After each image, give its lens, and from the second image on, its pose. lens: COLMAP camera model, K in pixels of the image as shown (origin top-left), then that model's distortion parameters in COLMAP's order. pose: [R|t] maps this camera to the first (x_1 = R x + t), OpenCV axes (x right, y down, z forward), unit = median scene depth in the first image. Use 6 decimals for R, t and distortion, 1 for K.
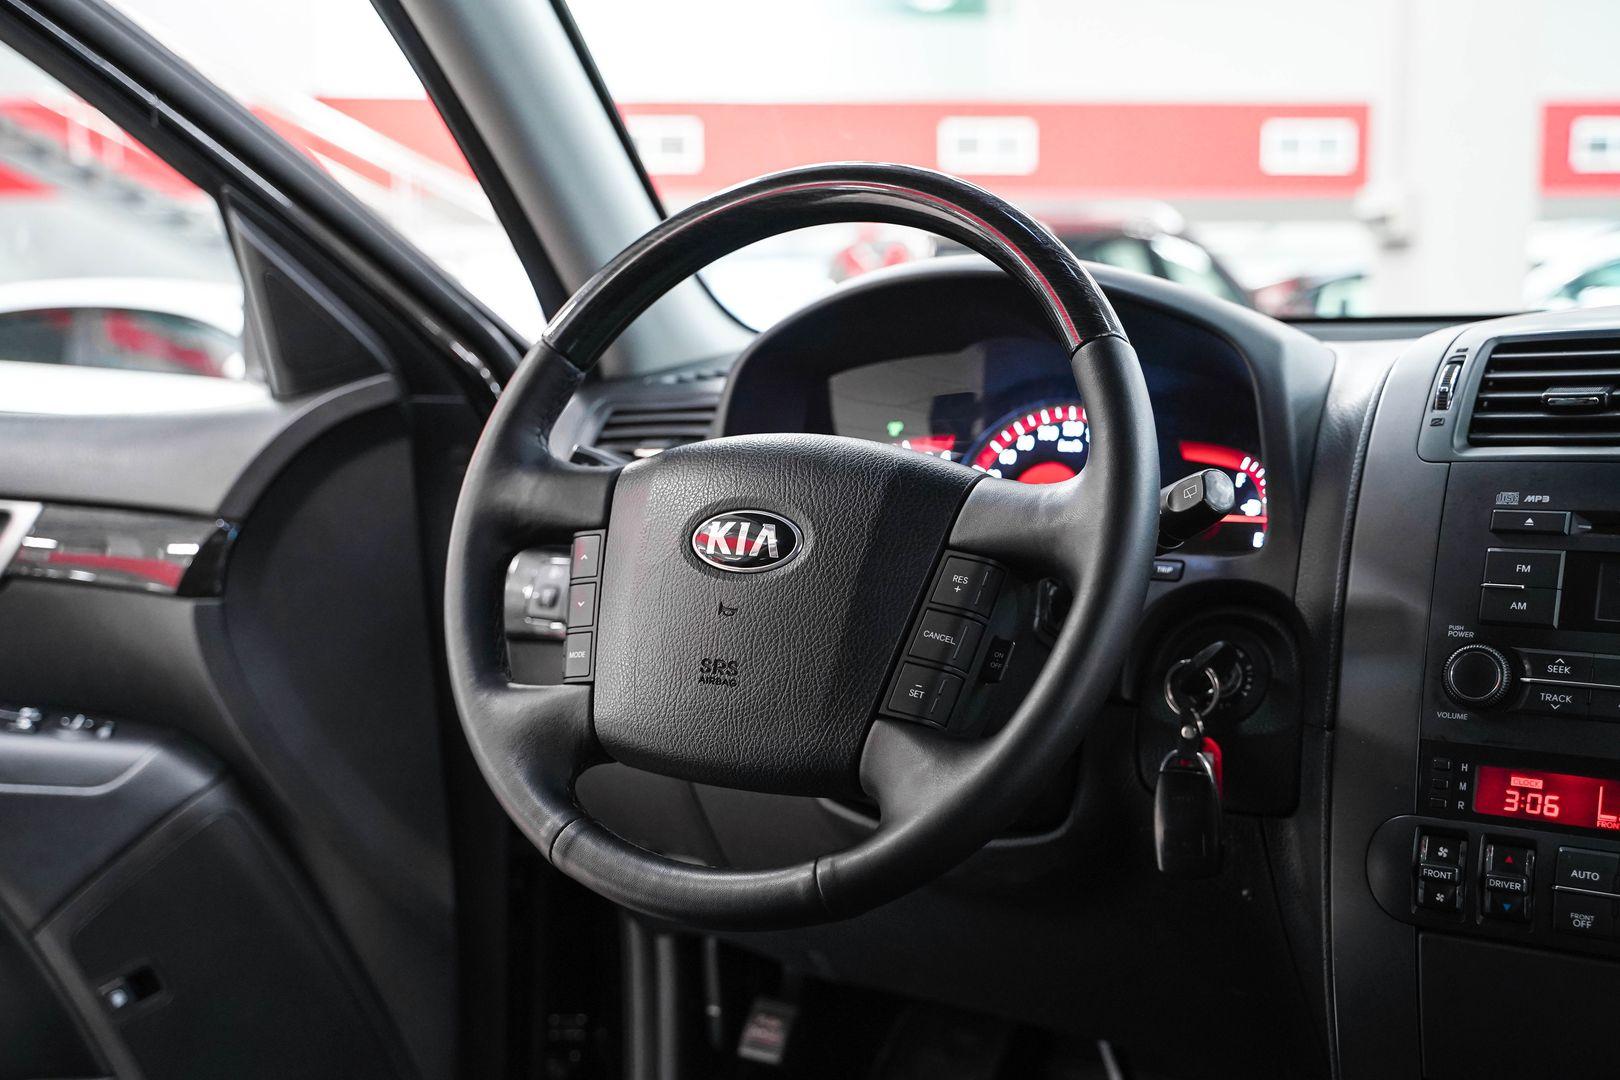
lens RADIAL K [[1898.7, 0, 786.7], [0, 1898.7, 545.7], [0, 0, 1]] dist [0.006025, 0.000000]
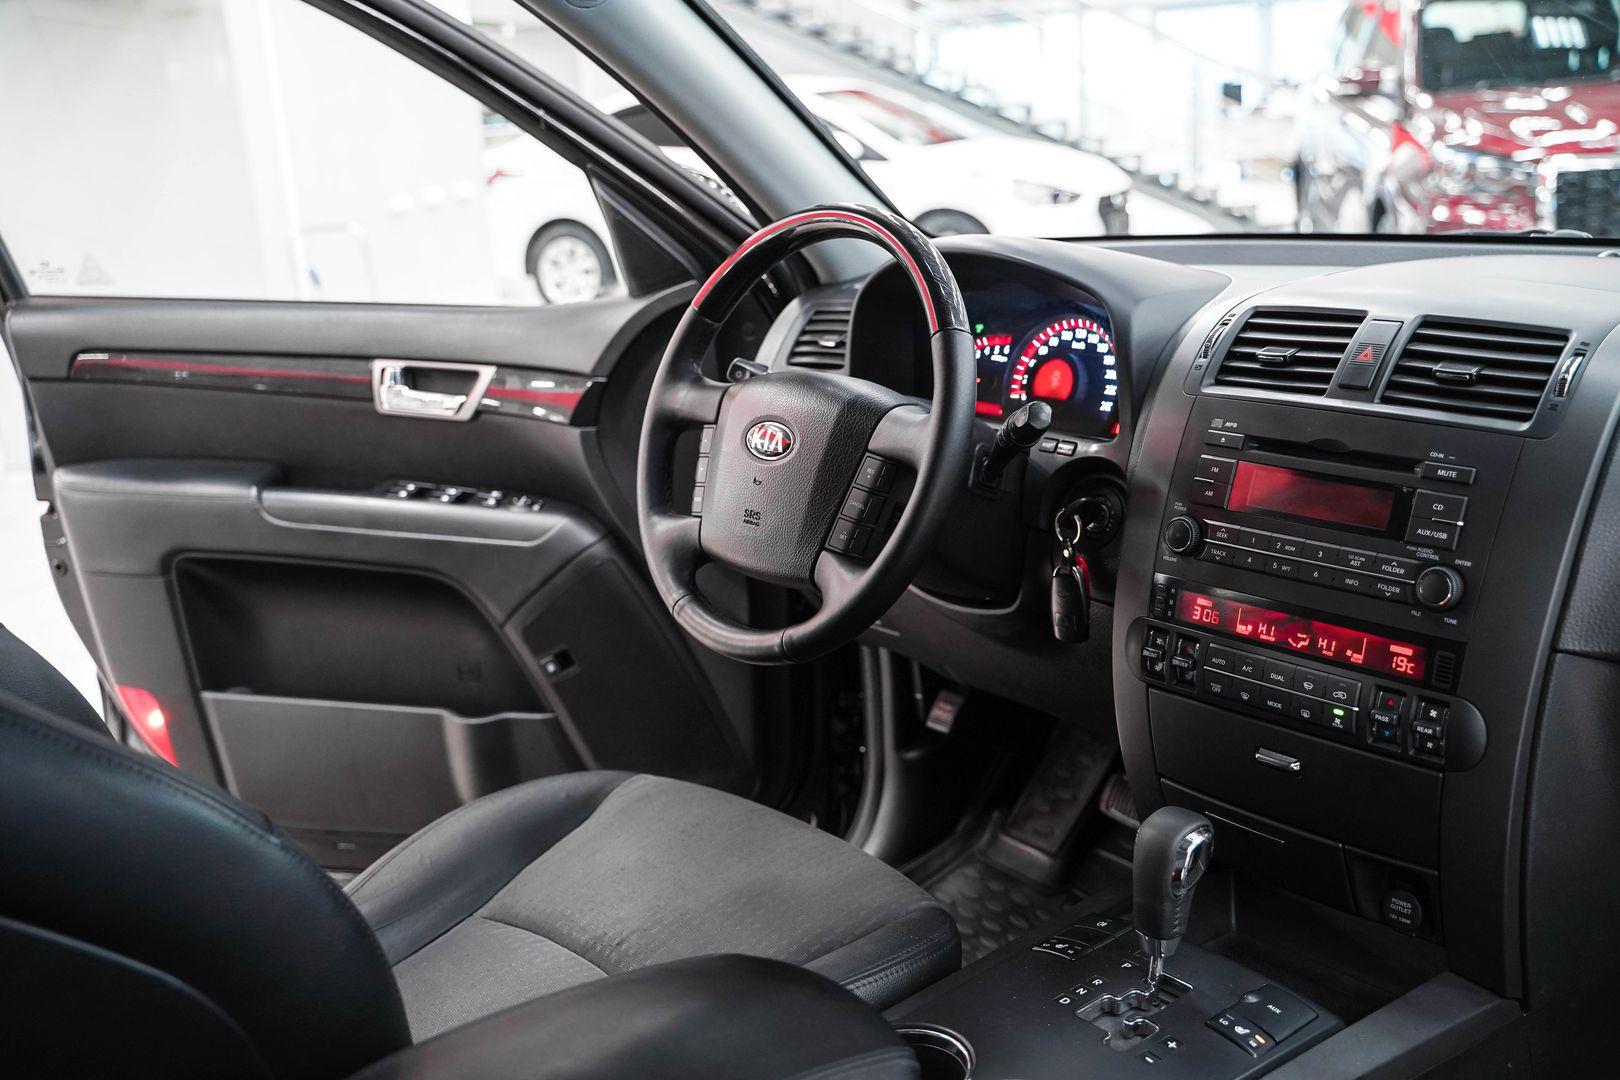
lens RADIAL K [[1665.5, 0, 809.9], [0, 1665.5, 527.4], [0, 0, 1]] dist [-0.021865, 0.000000]
pose [[0.948008, 0.030752, -0.316759, 0.457582], [0.019667, 0.987757, 0.154753, -0.146521], [0.317640, -0.152937, 0.935797, -0.380505]]
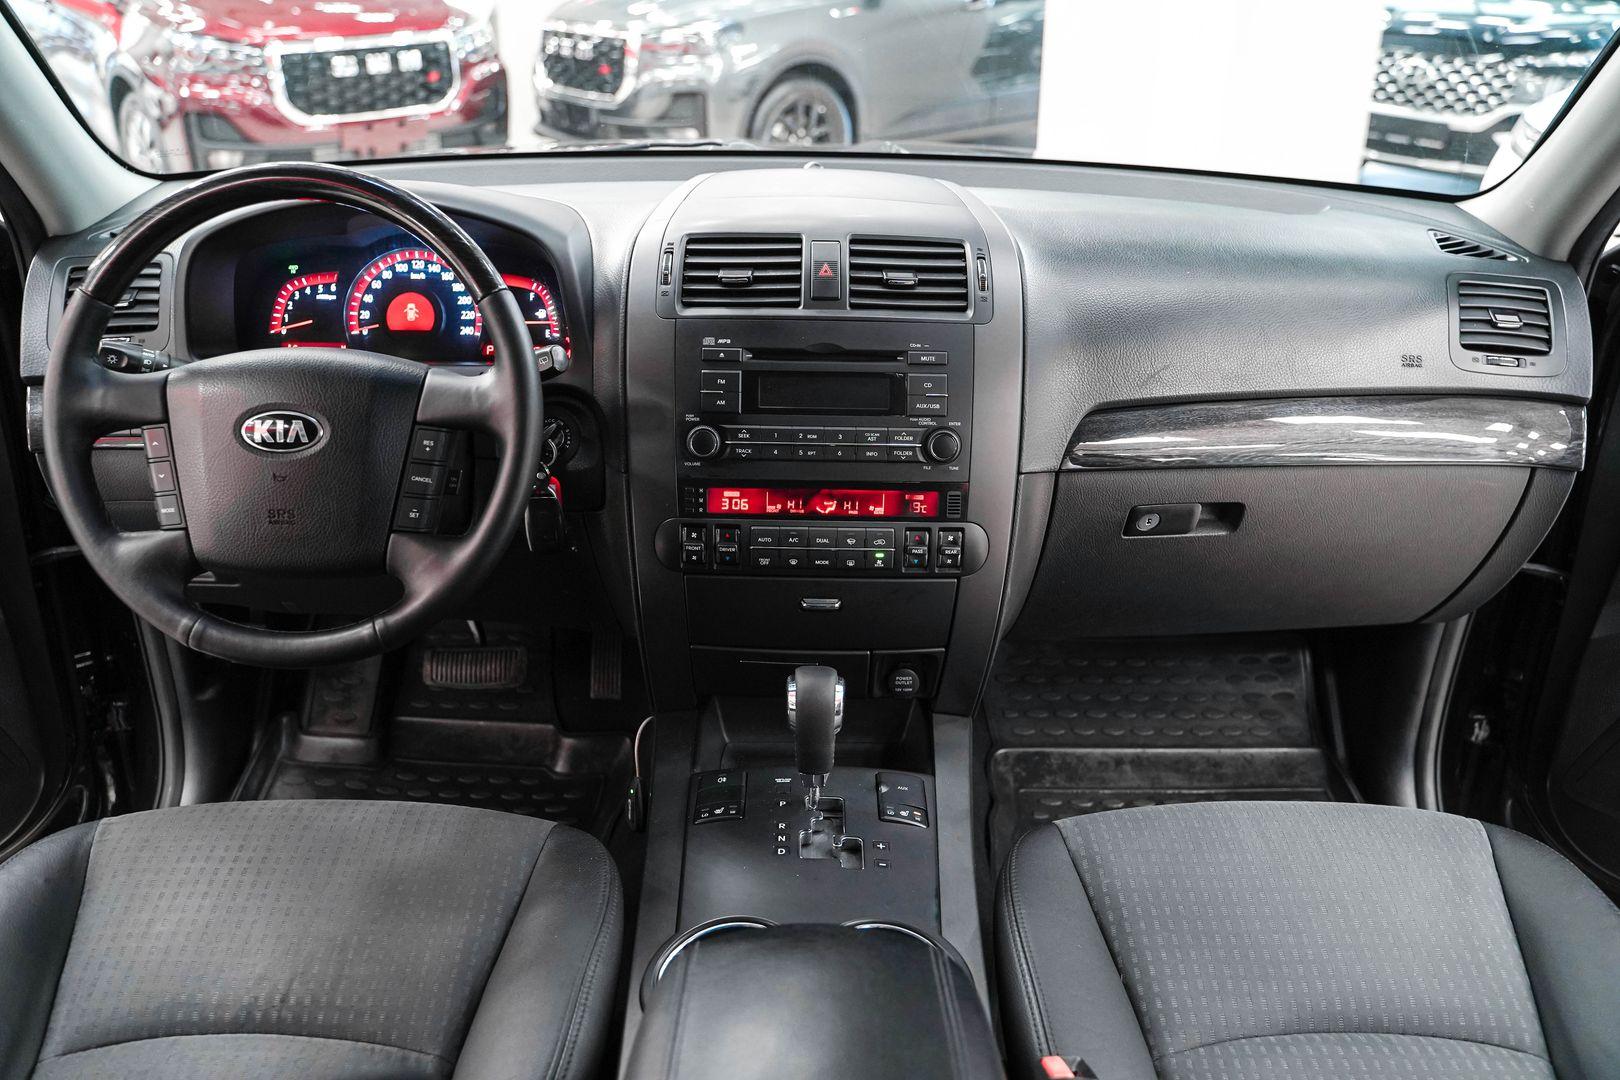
lens RADIAL K [[1326.2, 0, 815.1], [0, 1326.2, 534.5], [0, 0, 1]] dist [-0.107622, 0.079759]
pose [[0.848112, -0.206215, 0.488039, -0.178987], [0.038099, 0.942498, 0.332034, -0.246474], [-0.528446, -0.263008, 0.807200, -0.122653]]
